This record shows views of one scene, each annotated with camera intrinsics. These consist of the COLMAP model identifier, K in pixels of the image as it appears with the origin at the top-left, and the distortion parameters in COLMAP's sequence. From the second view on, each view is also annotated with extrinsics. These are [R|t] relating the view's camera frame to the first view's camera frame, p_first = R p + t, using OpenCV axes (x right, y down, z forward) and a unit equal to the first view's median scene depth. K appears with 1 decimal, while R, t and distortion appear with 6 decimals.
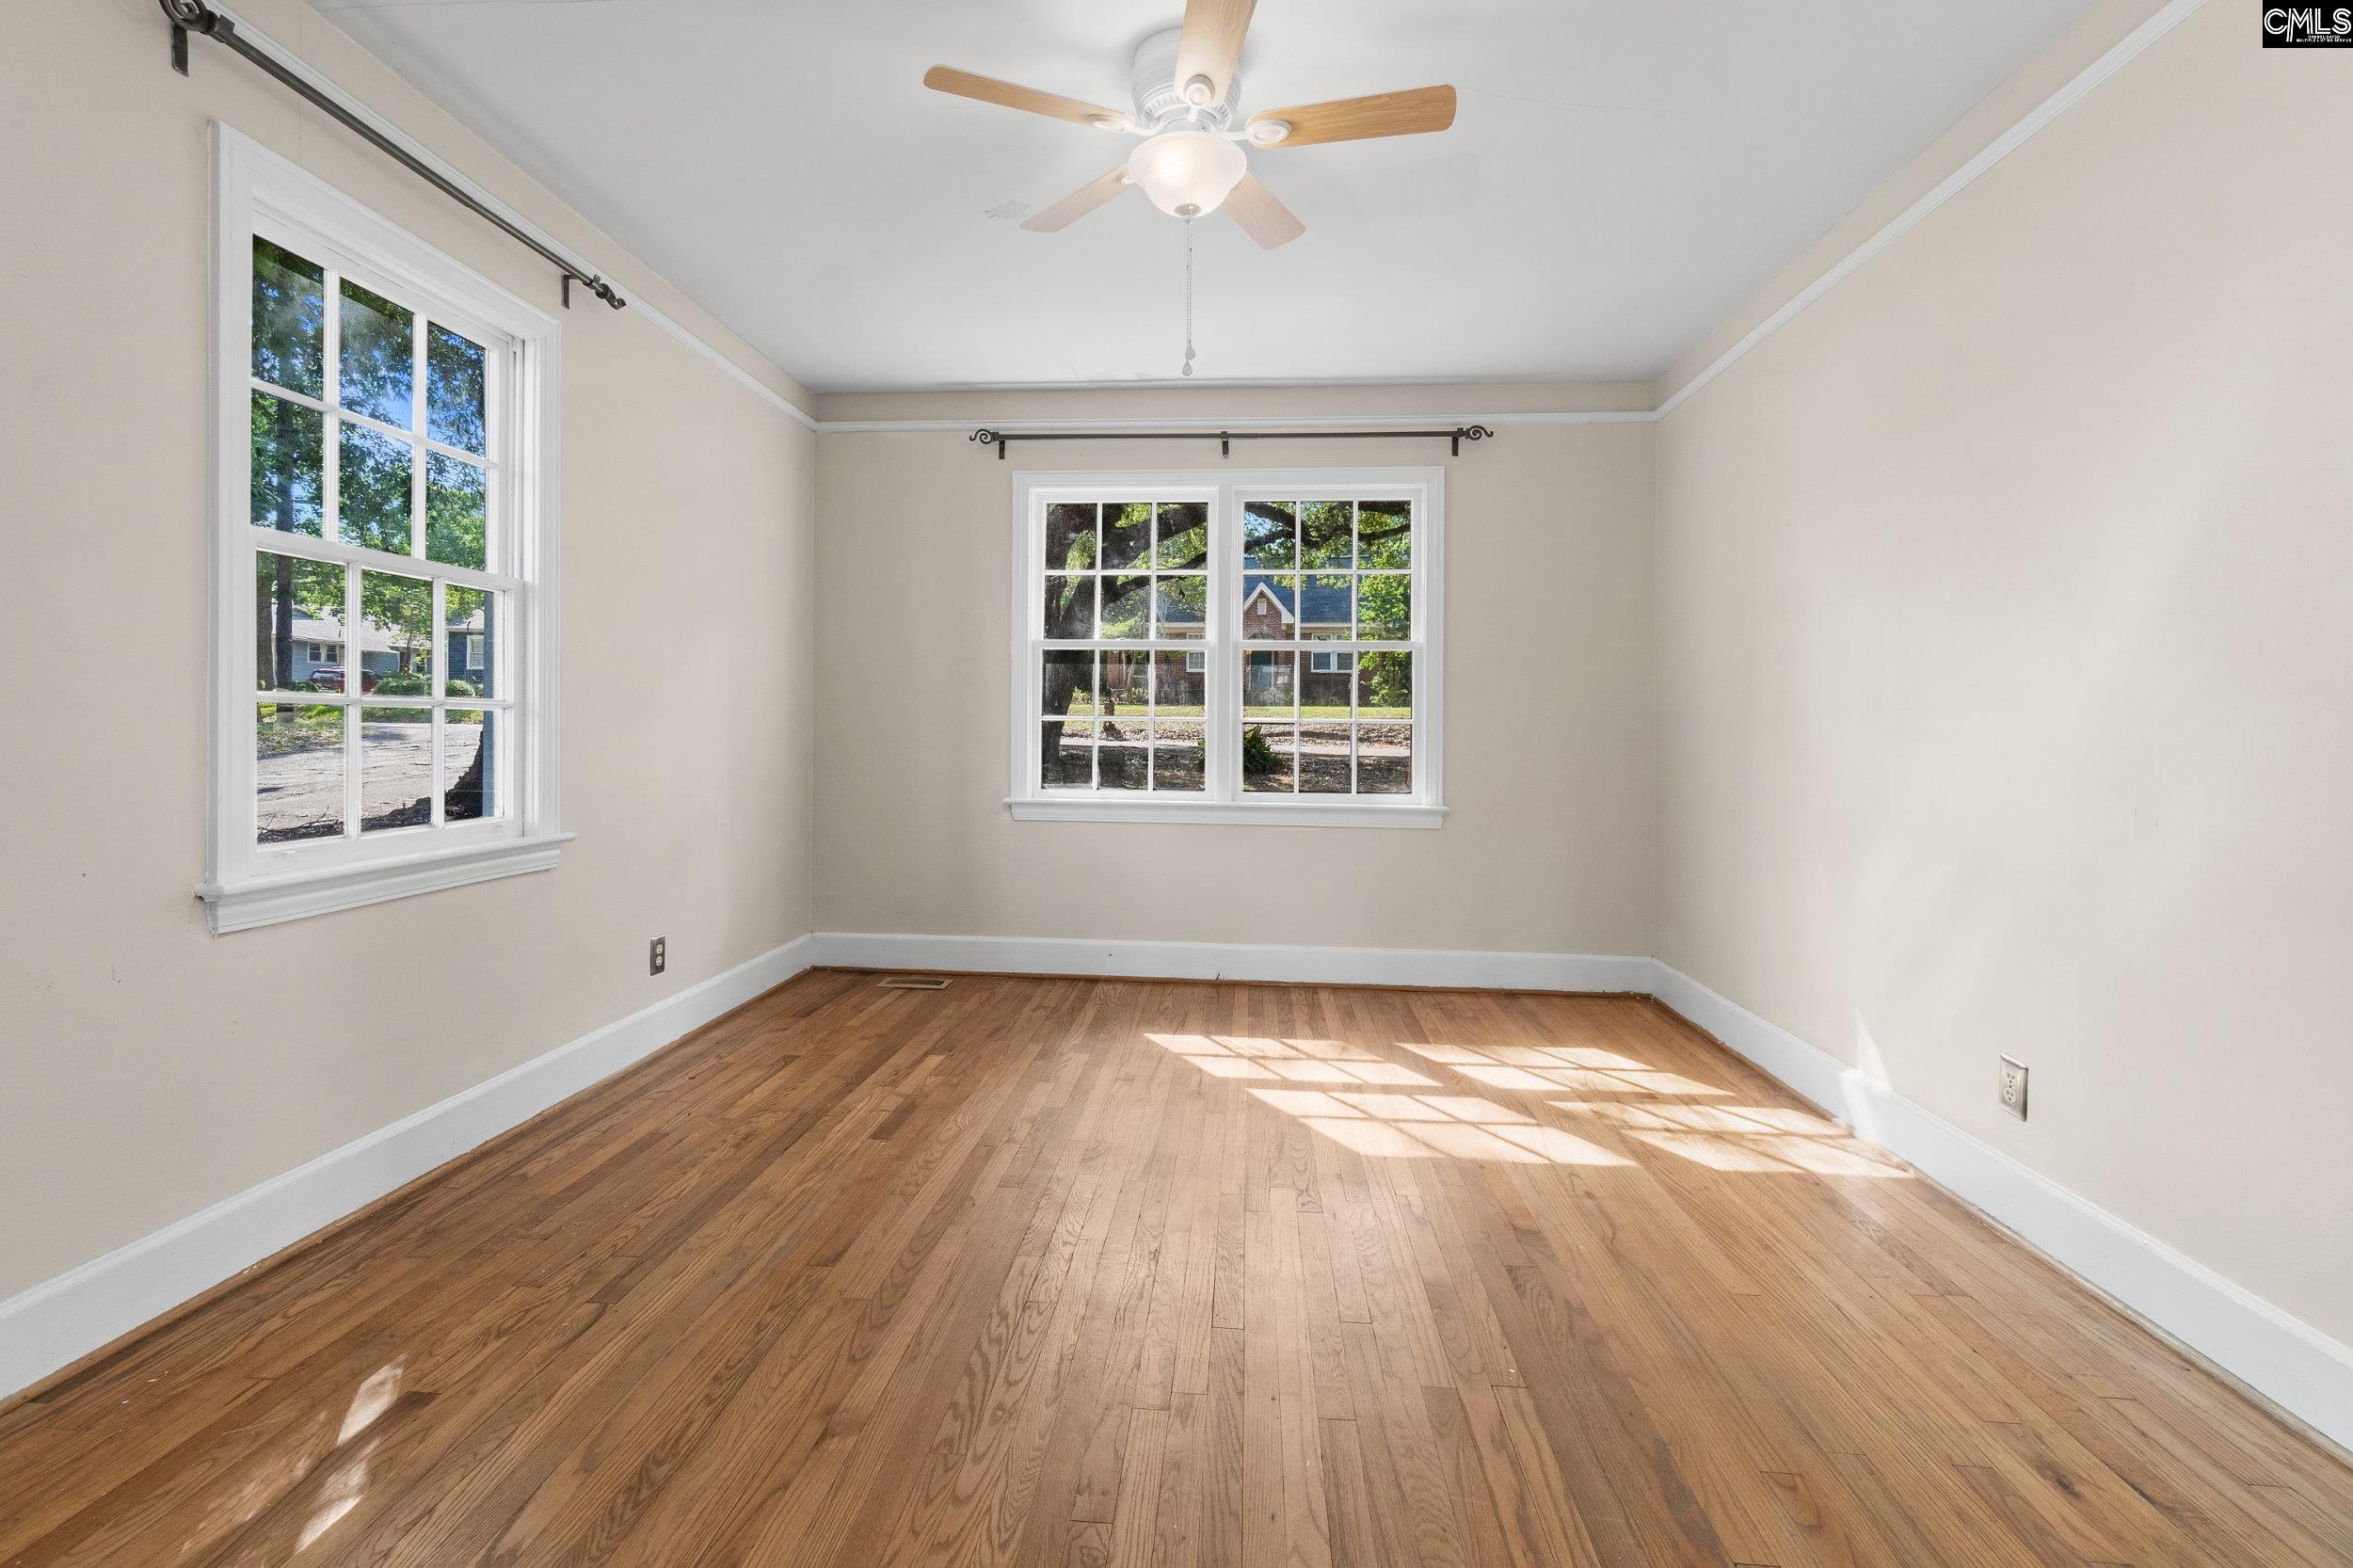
lens RADIAL K [[1021.6, 0, 1163.0], [0, 1021.6, 735.8], [0, 0, 1]] dist [-0.002021, -0.000195]
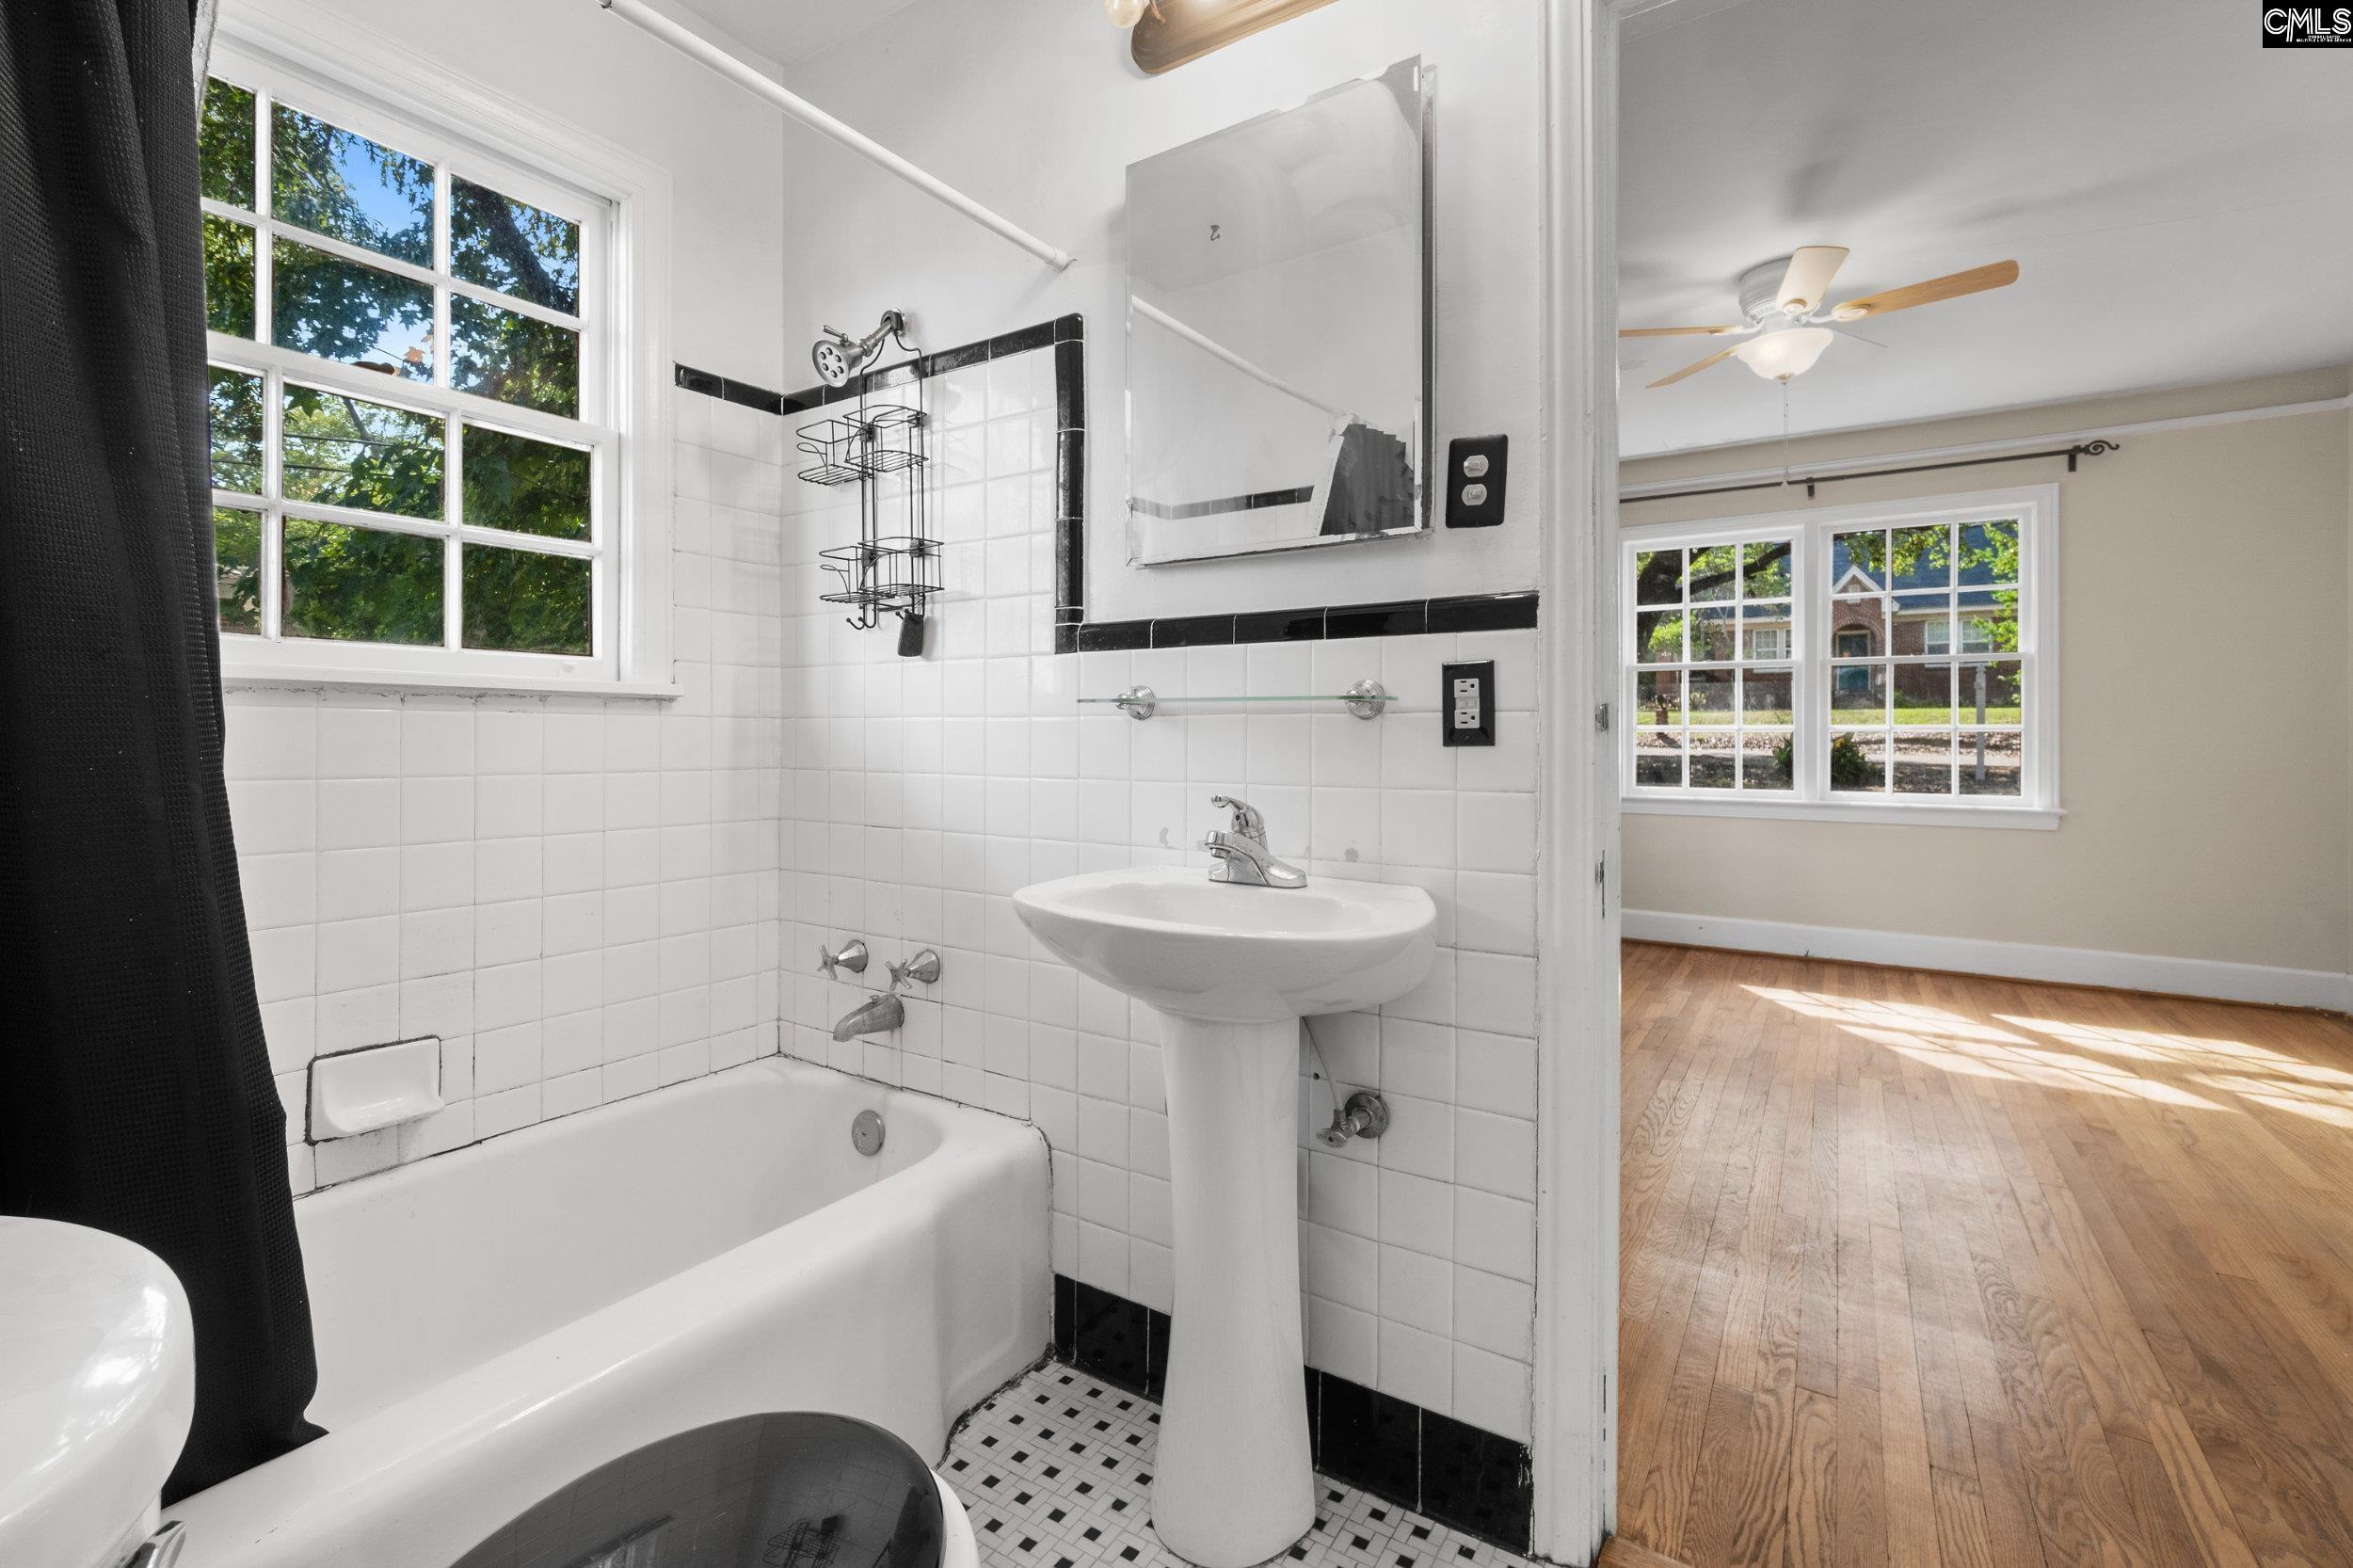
lens RADIAL K [[1024.6, 0, 1174.5], [0, 1024.6, 751.1], [0, 0, 1]] dist [0.003005, 0.000951]
pose [[0.882523, -0.006561, -0.470224, -0.030875], [0.007883, 0.999969, 0.000843, 0.001849], [0.470203, -0.004450, 0.882547, -0.365331]]
